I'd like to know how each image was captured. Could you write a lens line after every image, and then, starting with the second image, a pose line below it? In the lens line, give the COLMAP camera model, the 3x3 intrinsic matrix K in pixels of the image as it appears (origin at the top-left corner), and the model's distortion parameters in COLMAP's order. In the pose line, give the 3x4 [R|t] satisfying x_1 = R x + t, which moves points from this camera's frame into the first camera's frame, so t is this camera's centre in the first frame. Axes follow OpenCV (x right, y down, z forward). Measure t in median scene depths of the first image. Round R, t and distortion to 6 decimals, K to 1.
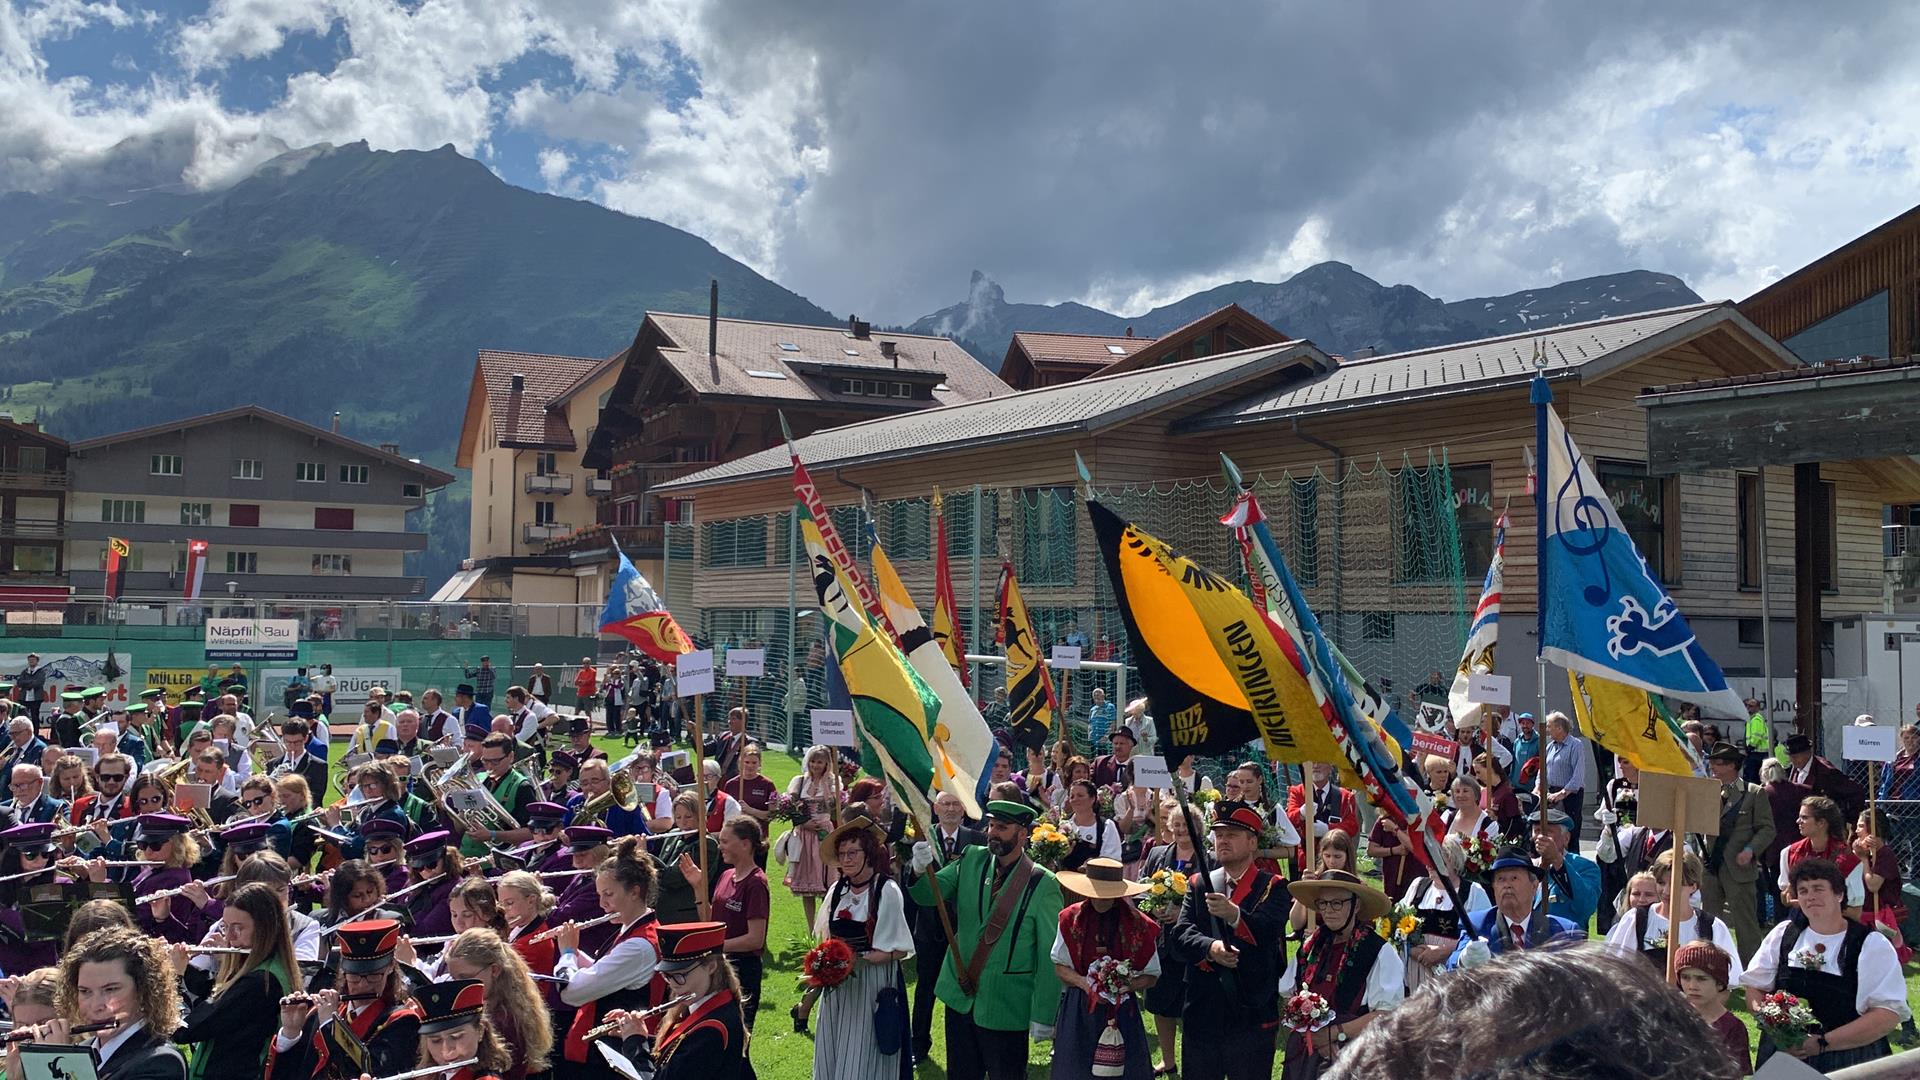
lens RADIAL K [[1684.4, 0, 967.8], [0, 1684.4, 537.7], [0, 0, 1]] dist [0.043552, -0.071856]
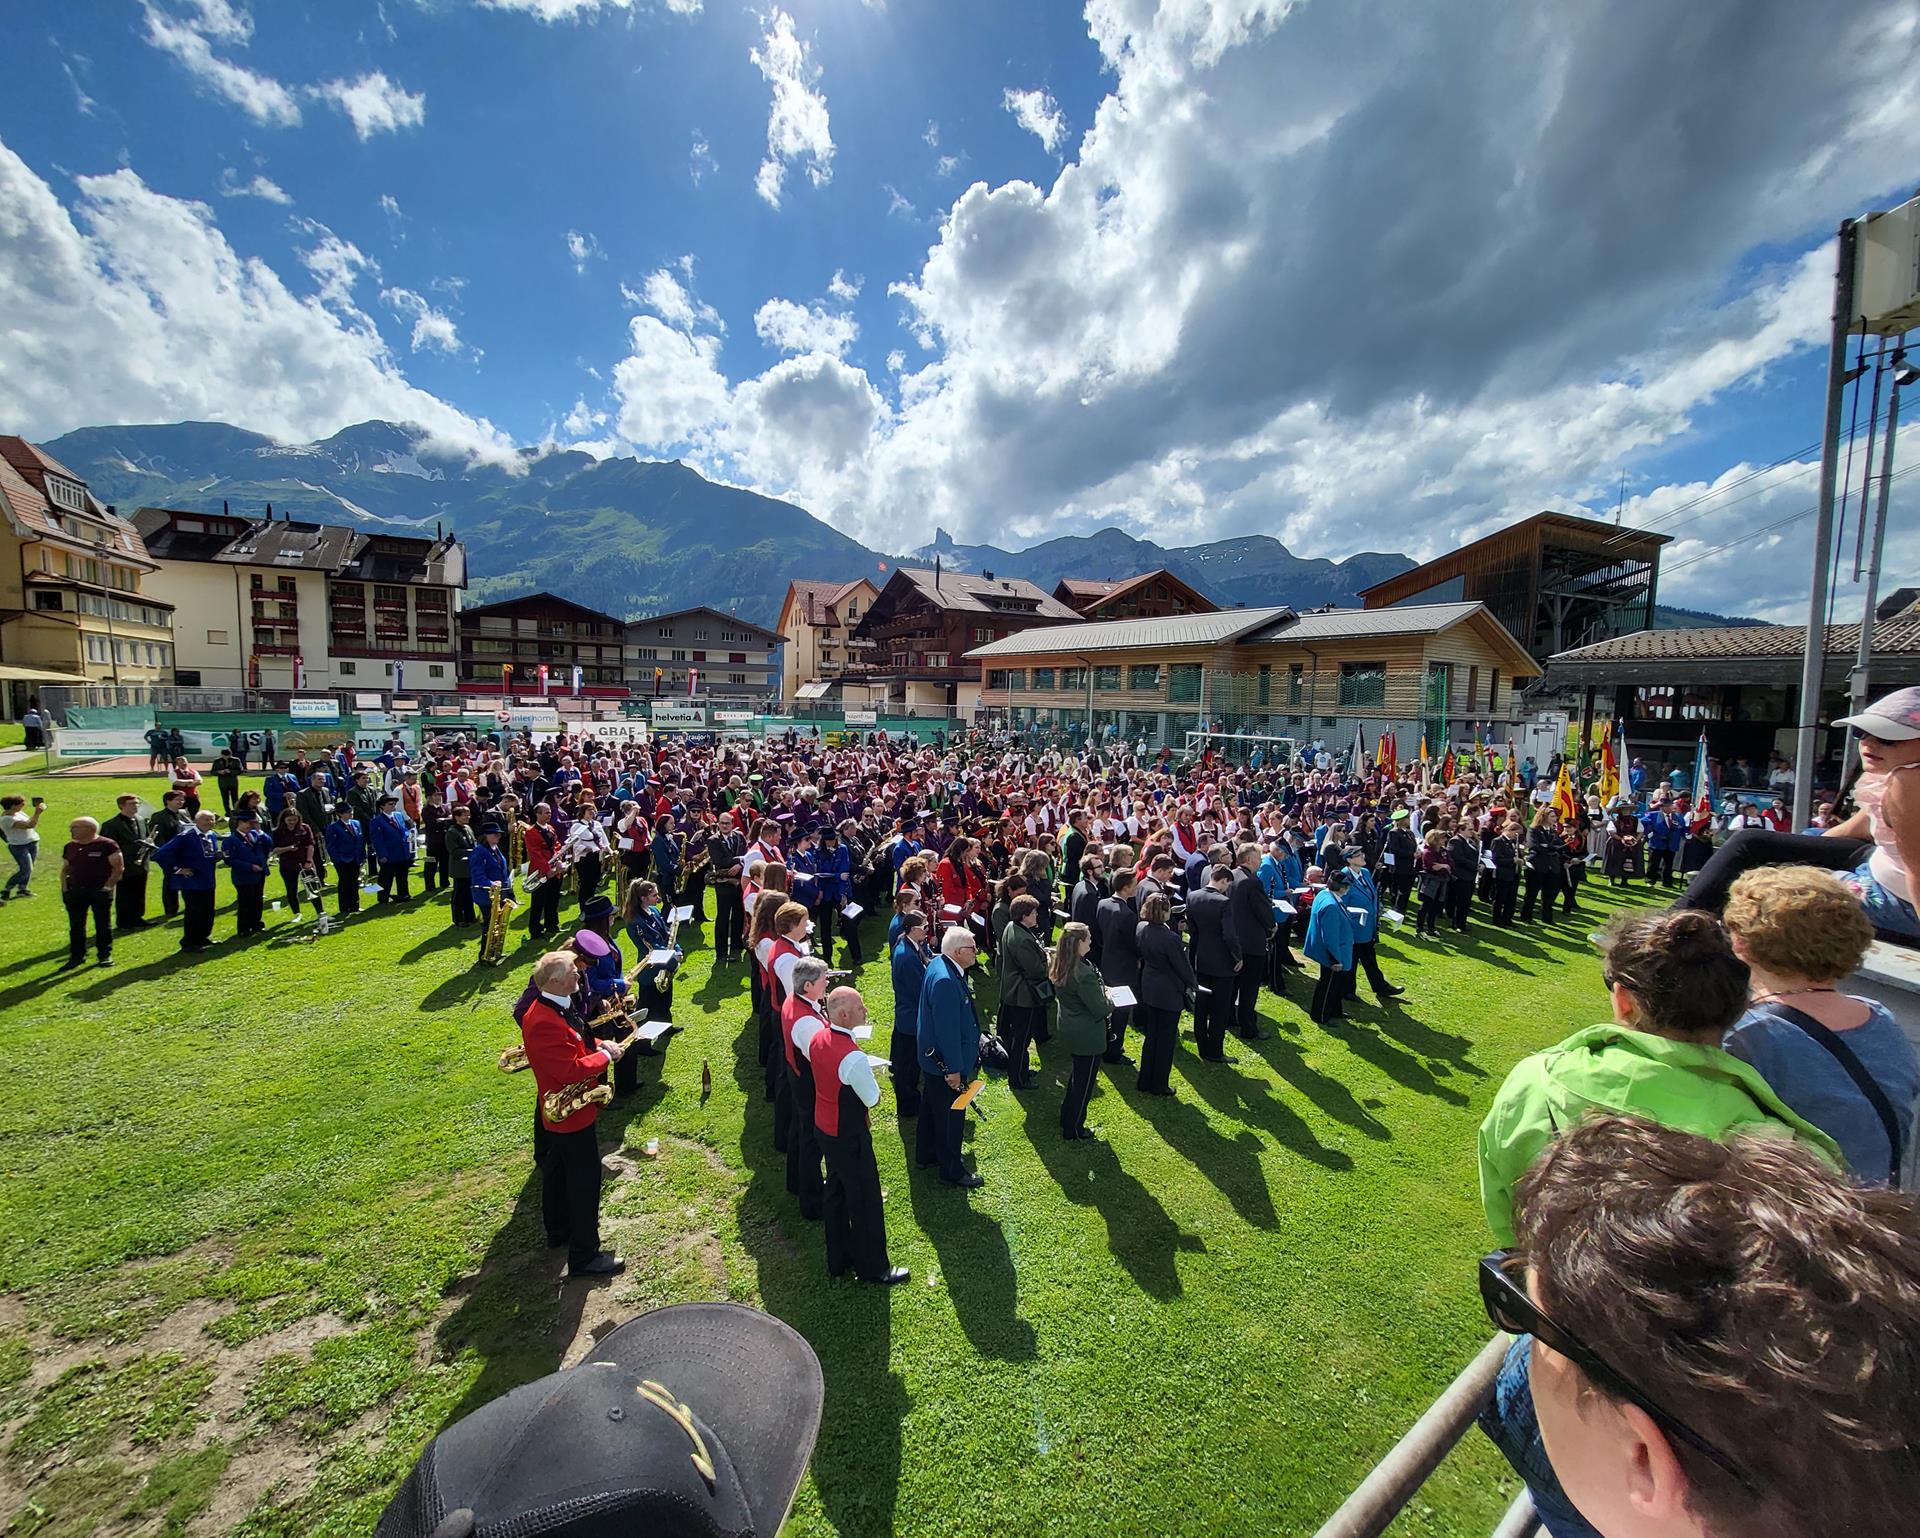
lens RADIAL K [[806.0, 0, 952.6], [0, 806.0, 779.7], [0, 0, 1]] dist [-0.013449, 0.003187]
pose [[0.999649, 0.009971, 0.024526, -0.123450], [-0.013421, 0.989367, 0.144818, -0.010583], [-0.022821, -0.145097, 0.989154, -0.077565]]
